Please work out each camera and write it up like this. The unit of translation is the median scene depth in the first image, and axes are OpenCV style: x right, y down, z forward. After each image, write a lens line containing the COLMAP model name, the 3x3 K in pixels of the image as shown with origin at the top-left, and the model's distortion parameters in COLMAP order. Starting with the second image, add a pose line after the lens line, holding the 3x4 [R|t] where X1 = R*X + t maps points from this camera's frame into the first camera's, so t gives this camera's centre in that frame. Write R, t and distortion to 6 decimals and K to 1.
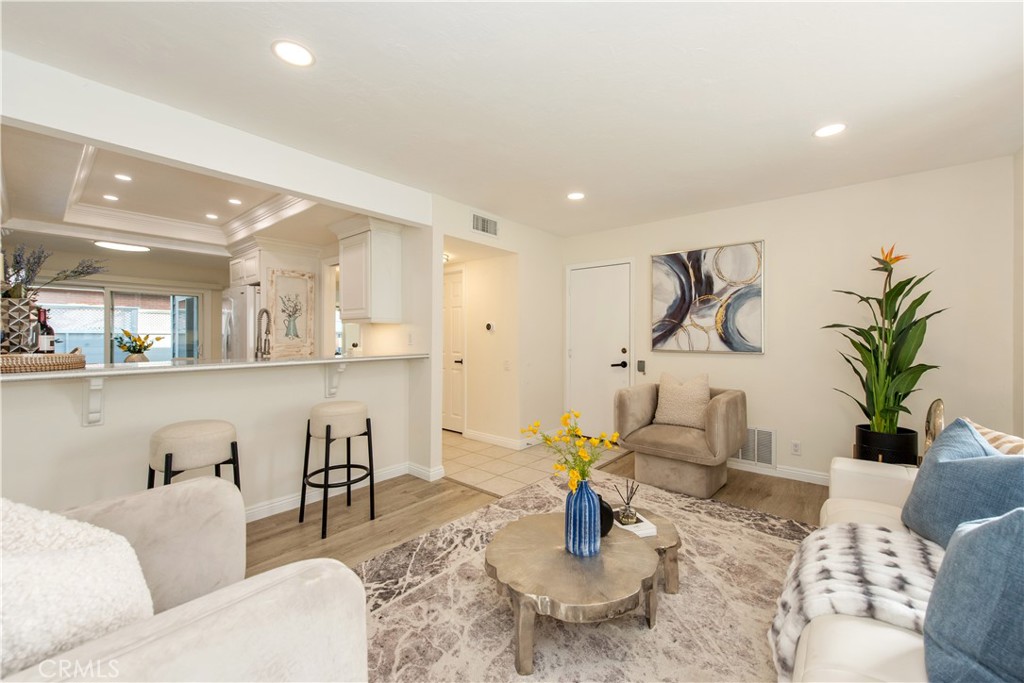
lens RADIAL K [[406.5, 0, 513.5], [0, 406.5, 335.2], [0, 0, 1]] dist [0.013450, -0.003956]
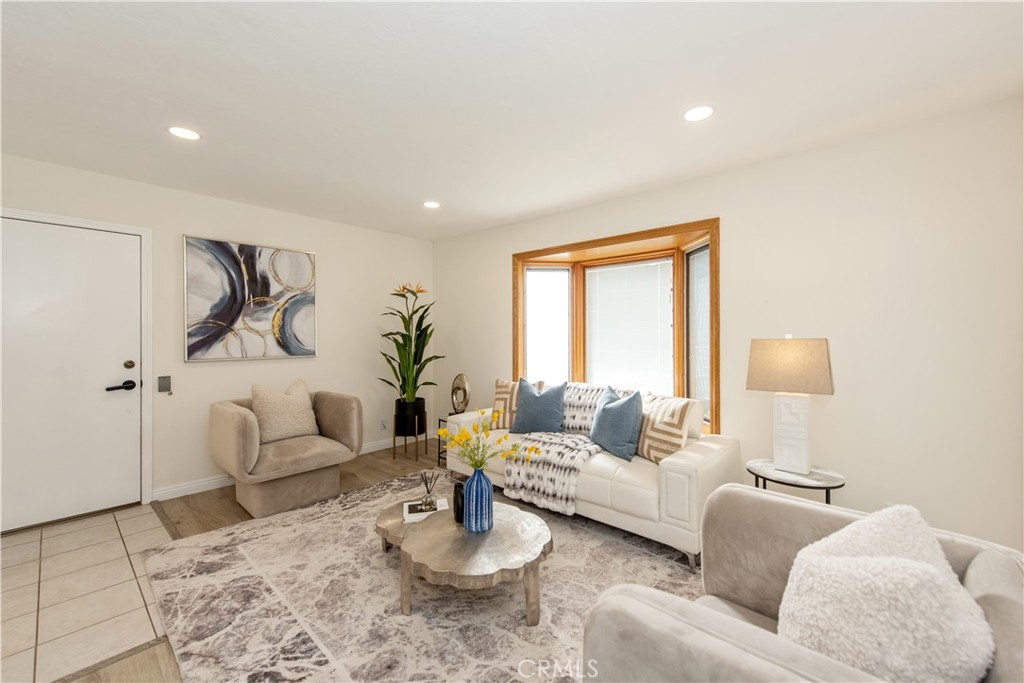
lens RADIAL K [[406.5, 0, 531.1], [0, 406.5, 341.6], [0, 0, 1]] dist [0.013450, -0.003956]
pose [[0.011327, -0.020842, 0.999719, -0.482458], [-0.002171, 0.999780, 0.020868, -0.018541], [-0.999933, -0.002407, 0.011279, 0.407464]]
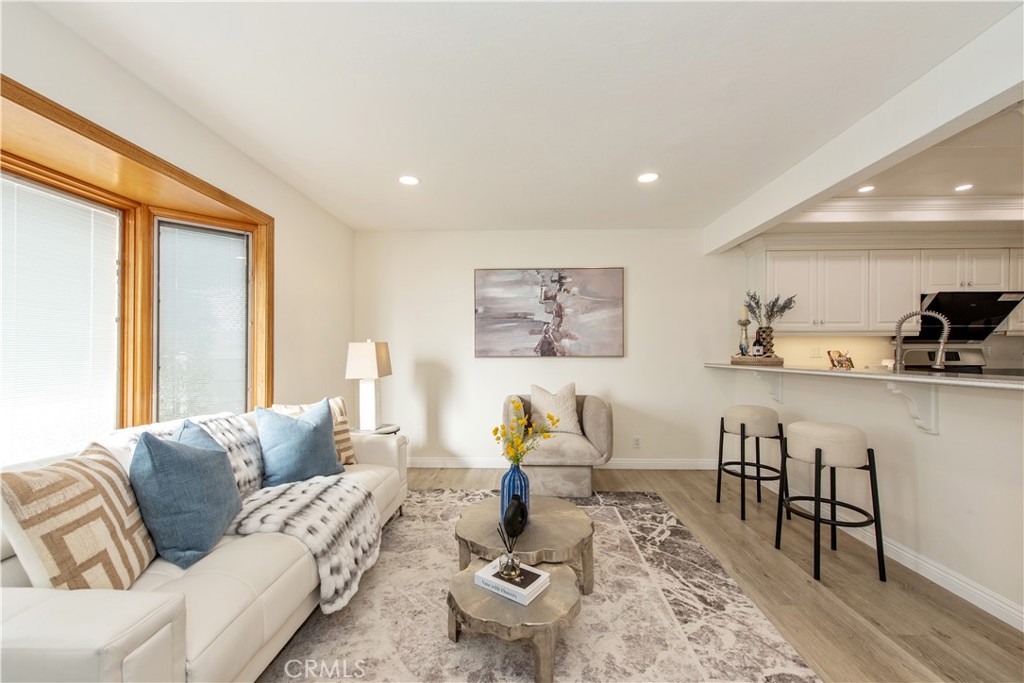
lens RADIAL K [[406.5, 0, 508.3], [0, 406.5, 351.2], [0, 0, 1]] dist [0.013450, -0.003956]
pose [[-0.797503, -0.002436, -0.603310, 0.438427], [-0.000909, 0.999996, -0.002837, 0.015664], [0.603314, -0.001714, -0.797502, 0.939356]]
